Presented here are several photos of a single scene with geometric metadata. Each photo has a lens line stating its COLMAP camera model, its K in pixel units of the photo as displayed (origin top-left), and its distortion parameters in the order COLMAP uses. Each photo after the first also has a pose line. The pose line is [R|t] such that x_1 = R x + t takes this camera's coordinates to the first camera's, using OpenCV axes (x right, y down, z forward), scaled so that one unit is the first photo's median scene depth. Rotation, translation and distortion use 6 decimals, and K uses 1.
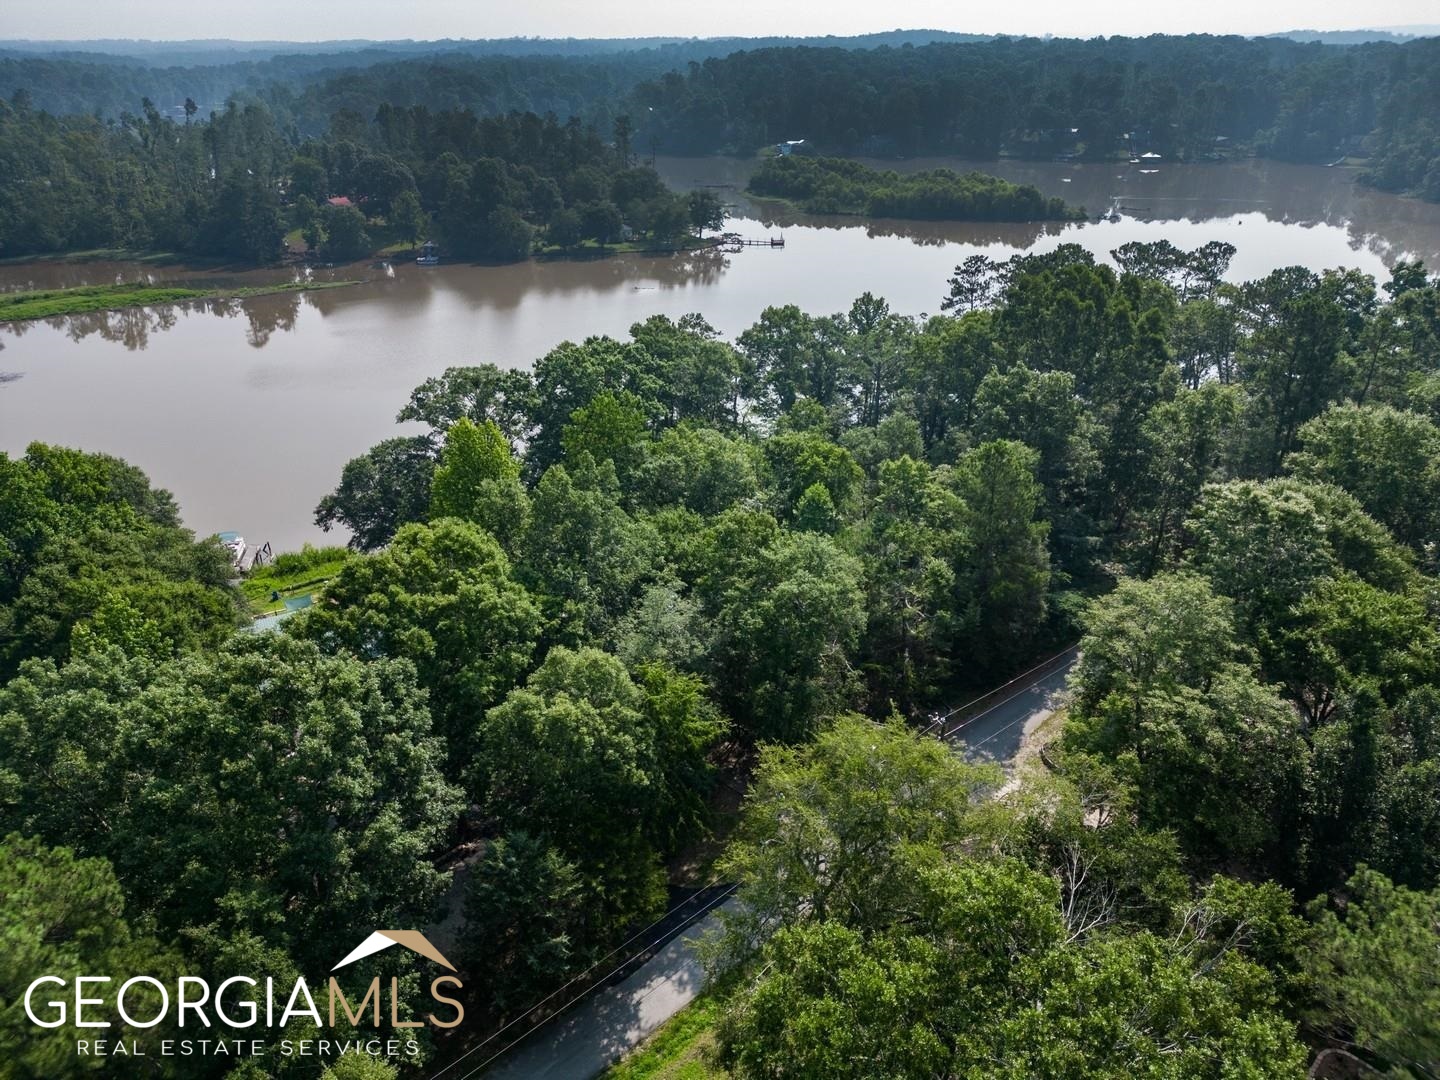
lens RADIAL K [[1001.9, 0, 718.3], [0, 1001.9, 542.7], [0, 0, 1]] dist [0.076964, -0.076957]
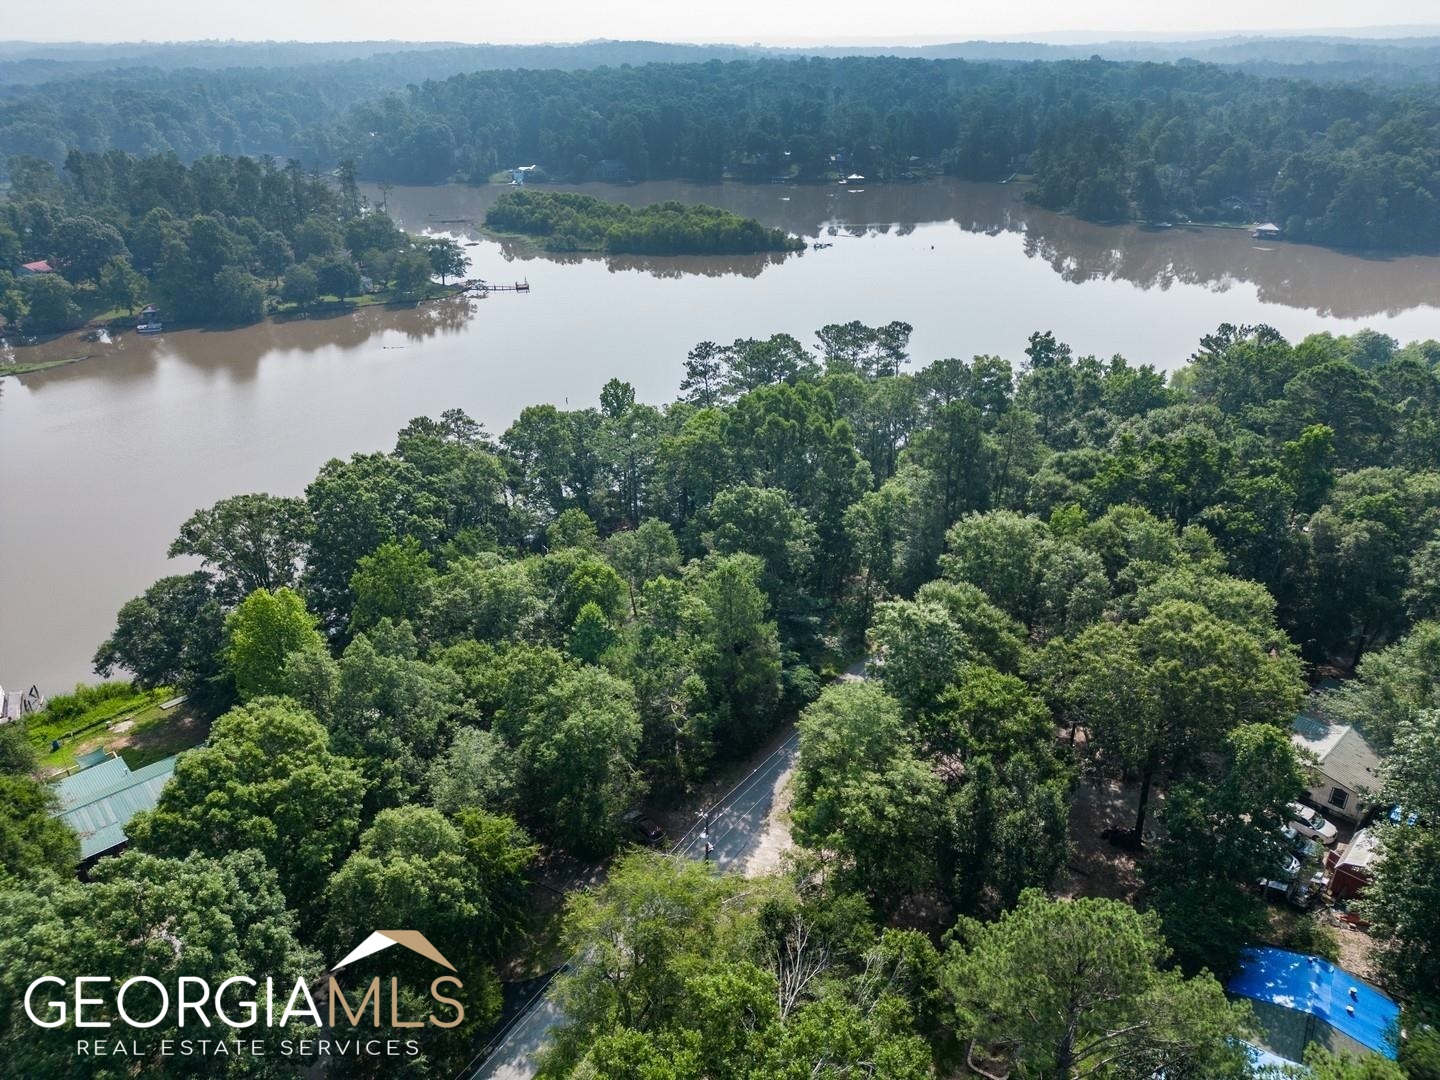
lens RADIAL K [[1001.9, 0, 718.3], [0, 1001.9, 542.7], [0, 0, 1]] dist [0.076964, -0.076957]
pose [[0.969704, -0.108664, 0.218784, -0.002854], [0.108106, 0.994033, 0.014559, -0.095689], [-0.219061, 0.009534, 0.975665, -0.133591]]
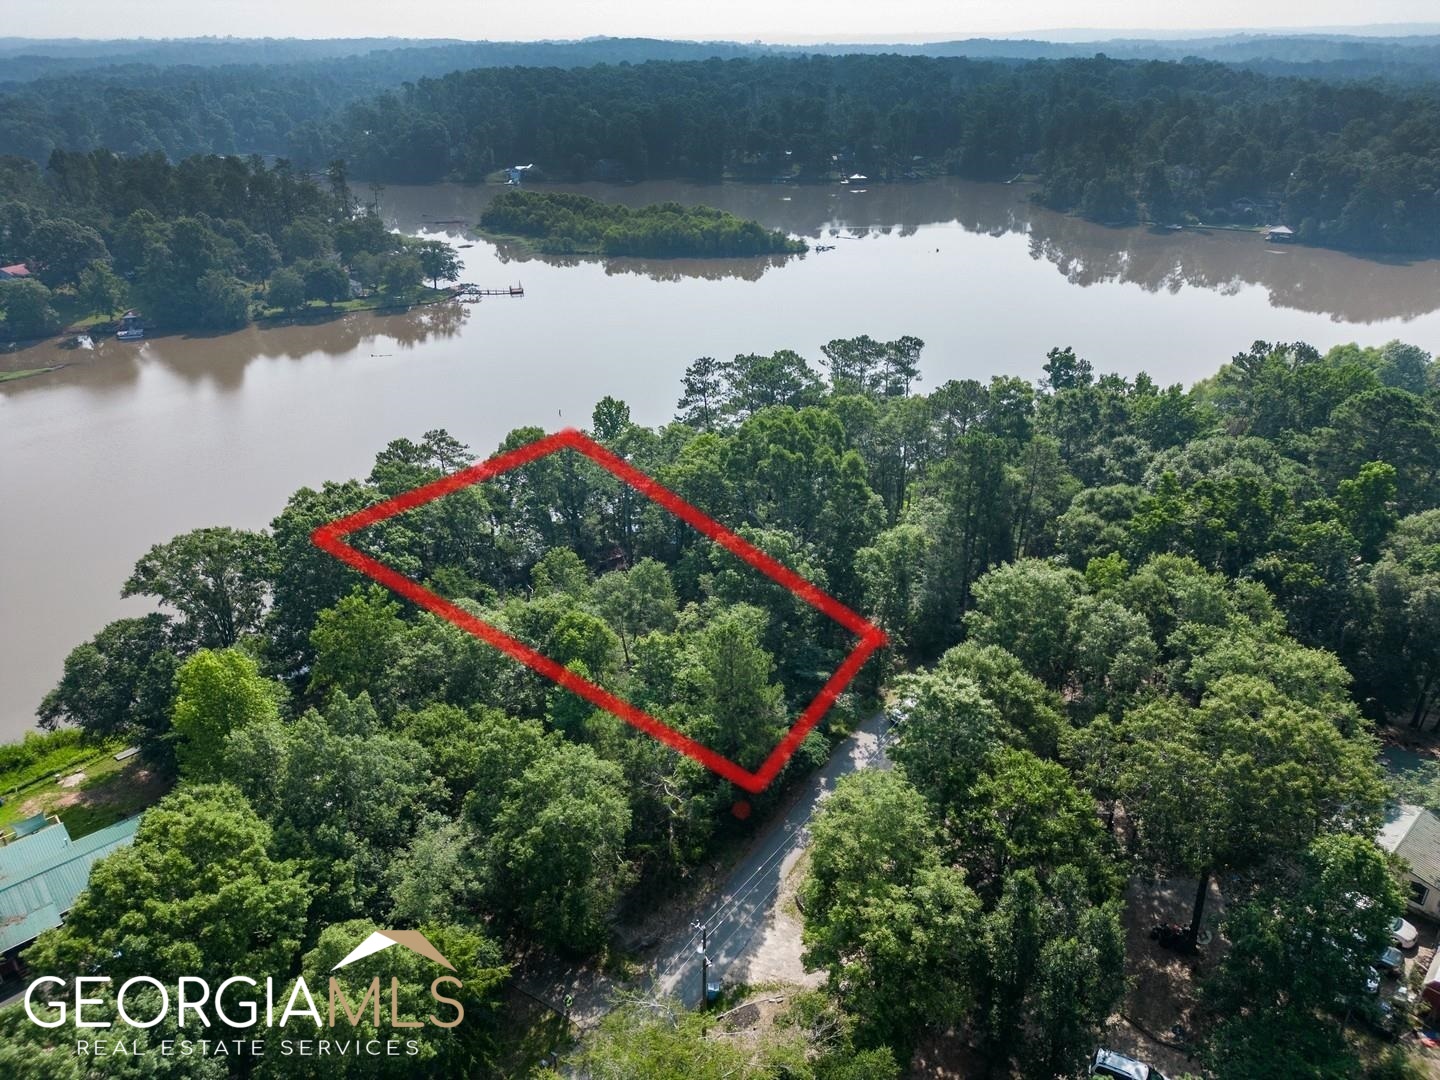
lens RADIAL K [[1001.9, 0, 718.3], [0, 1001.9, 542.7], [0, 0, 1]] dist [0.076964, -0.076957]
pose [[0.969711, -0.108060, 0.219052, 0.019873], [0.106988, 0.994119, 0.016788, -0.135729], [-0.219578, 0.007156, 0.975569, -0.052522]]
